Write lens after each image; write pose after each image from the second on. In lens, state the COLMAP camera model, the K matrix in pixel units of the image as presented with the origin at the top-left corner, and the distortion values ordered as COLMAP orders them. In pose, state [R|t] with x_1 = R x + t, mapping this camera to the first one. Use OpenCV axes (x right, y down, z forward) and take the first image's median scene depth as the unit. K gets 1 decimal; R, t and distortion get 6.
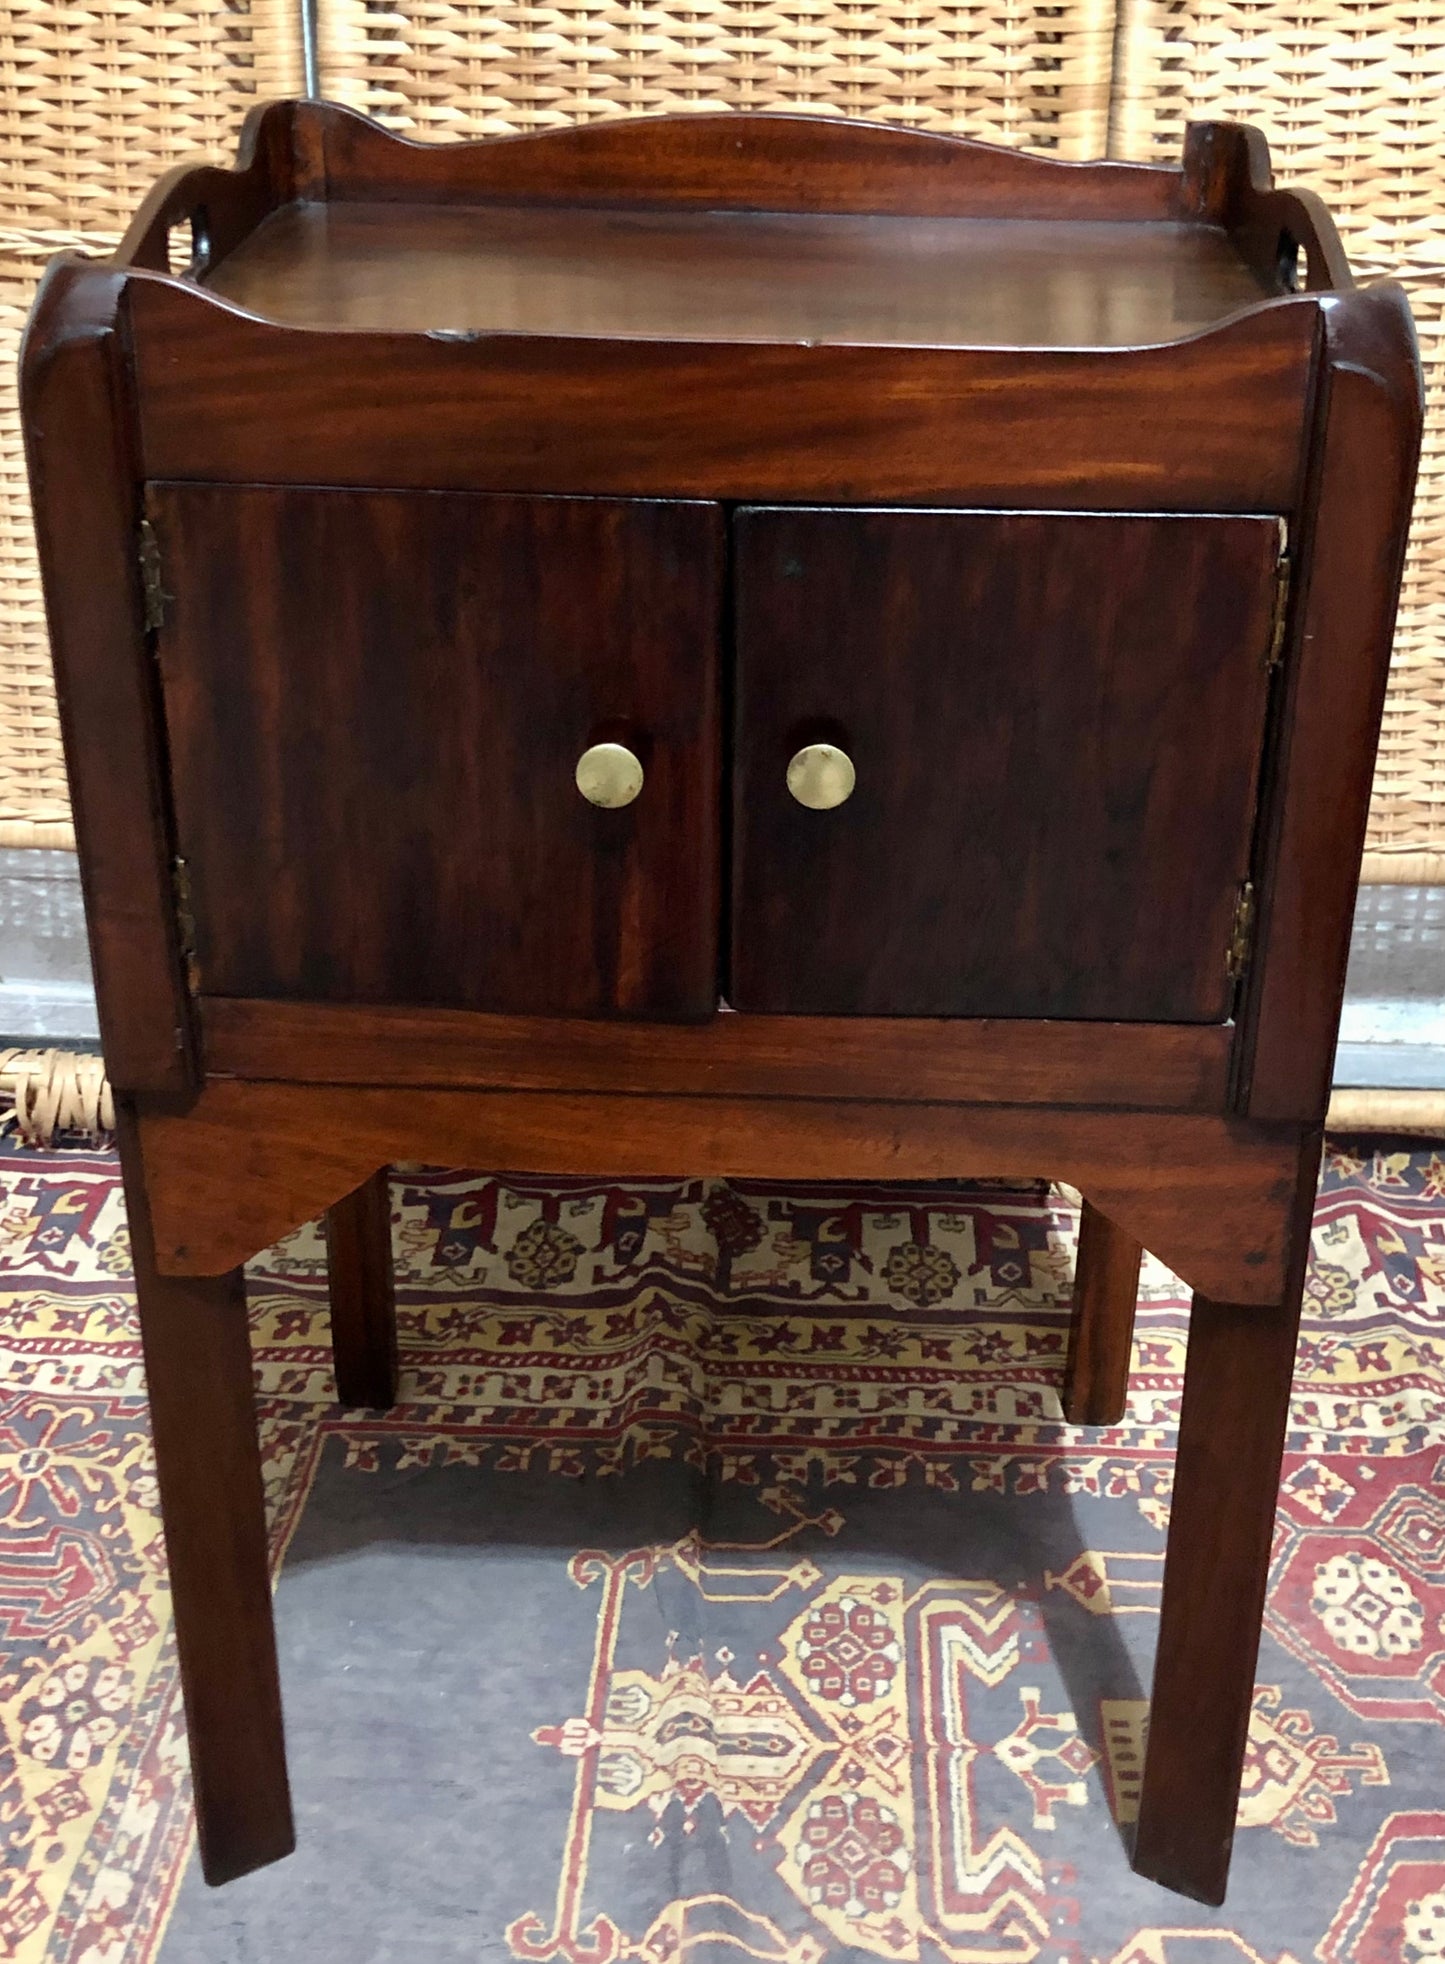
lens RADIAL K [[2465.2, 0, 774.7], [0, 2465.2, 975.7], [0, 0, 1]] dist [0.040907, 0.000000]
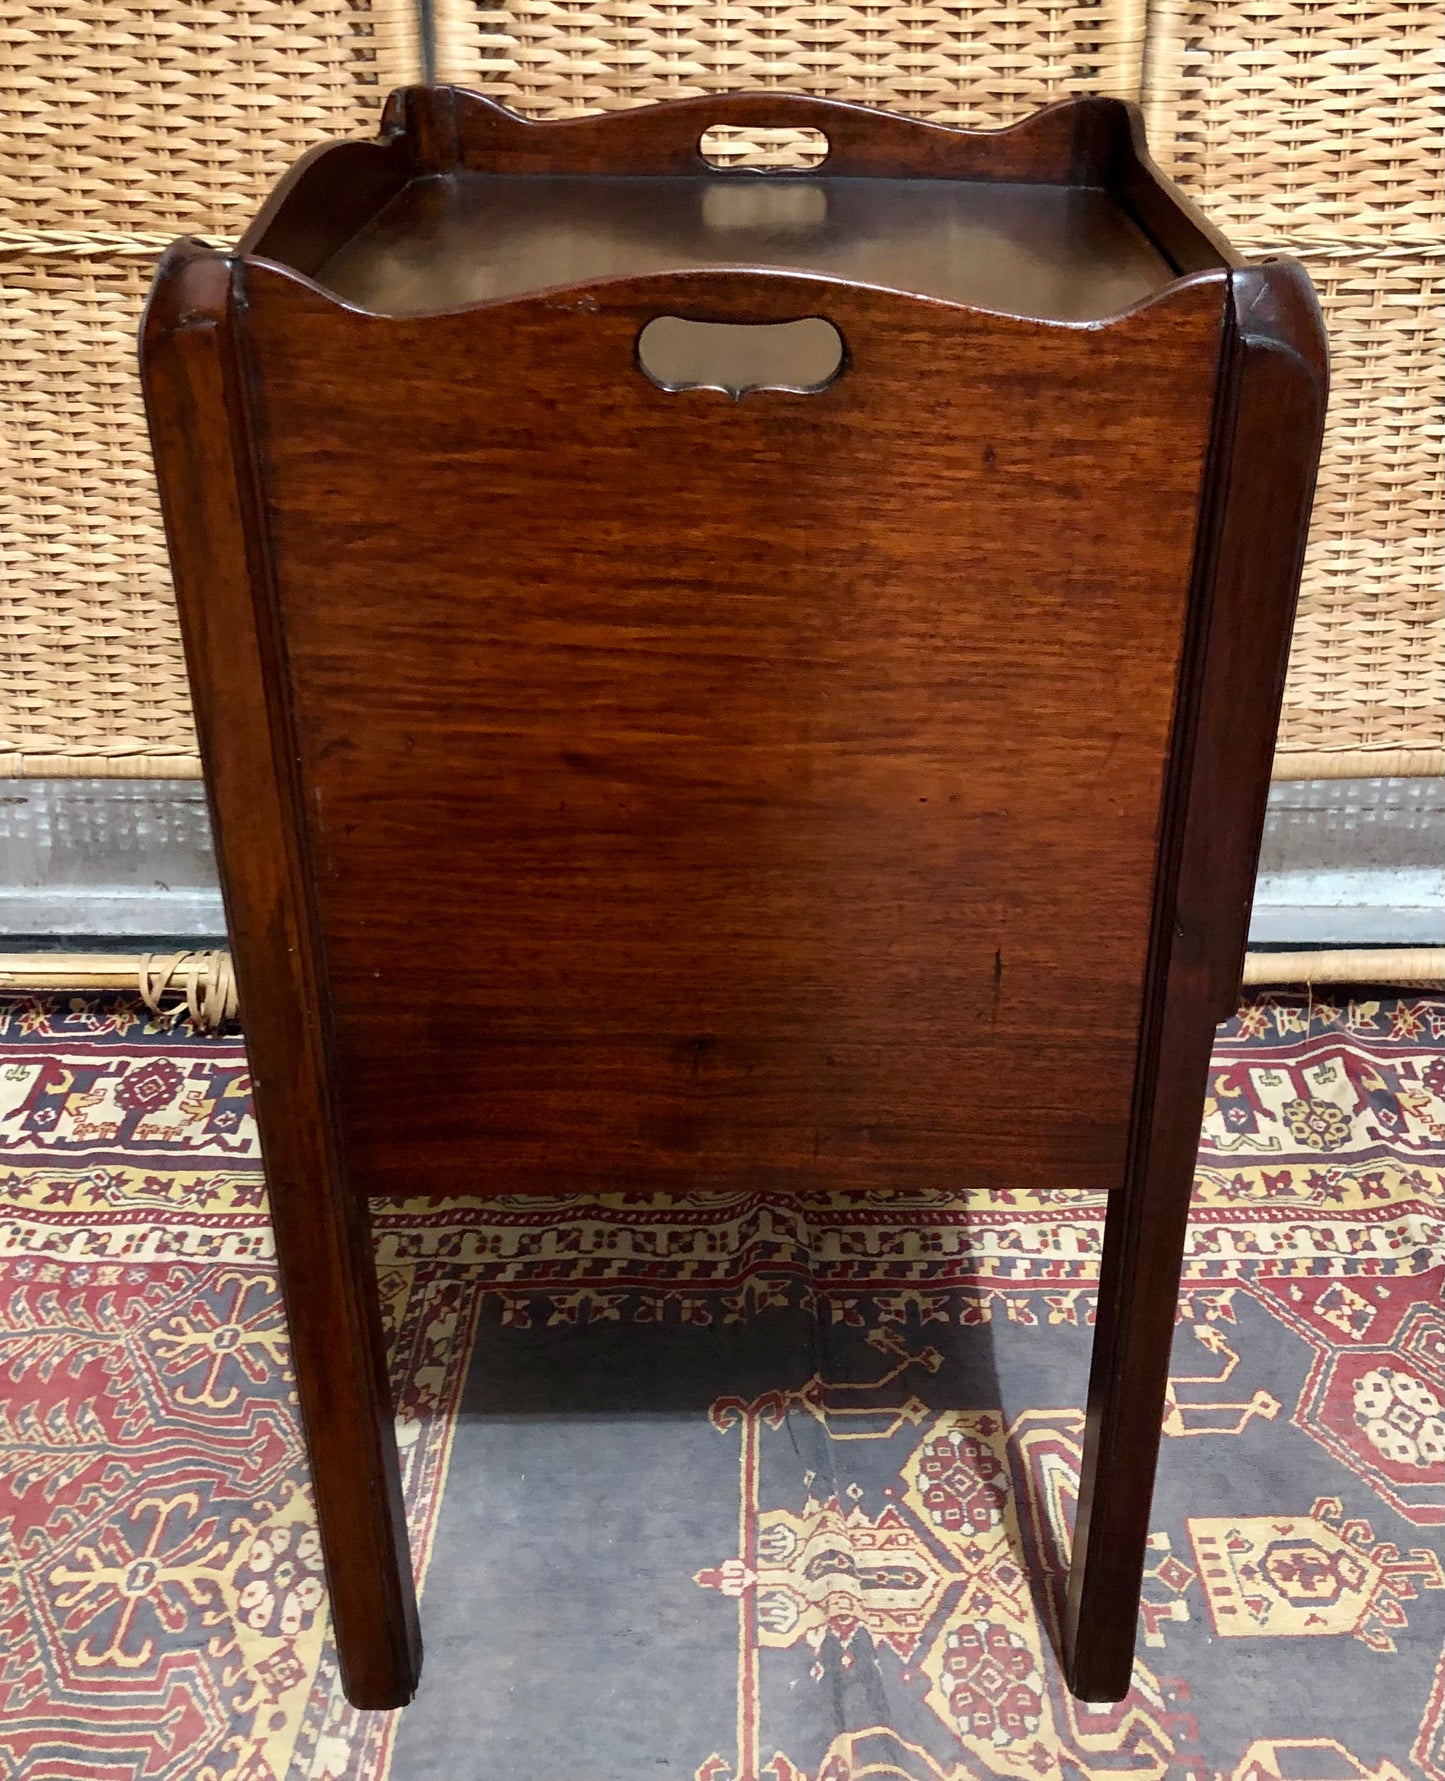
lens RADIAL K [[1902.4, 0, 814.3], [0, 1902.4, 860.5], [0, 0, 1]] dist [0.017938, 0.000000]
pose [[0.998631, -0.030310, 0.042629, -0.061512], [0.029011, 0.999106, 0.030755, -0.038242], [-0.043523, -0.029476, 0.998618, 0.124370]]
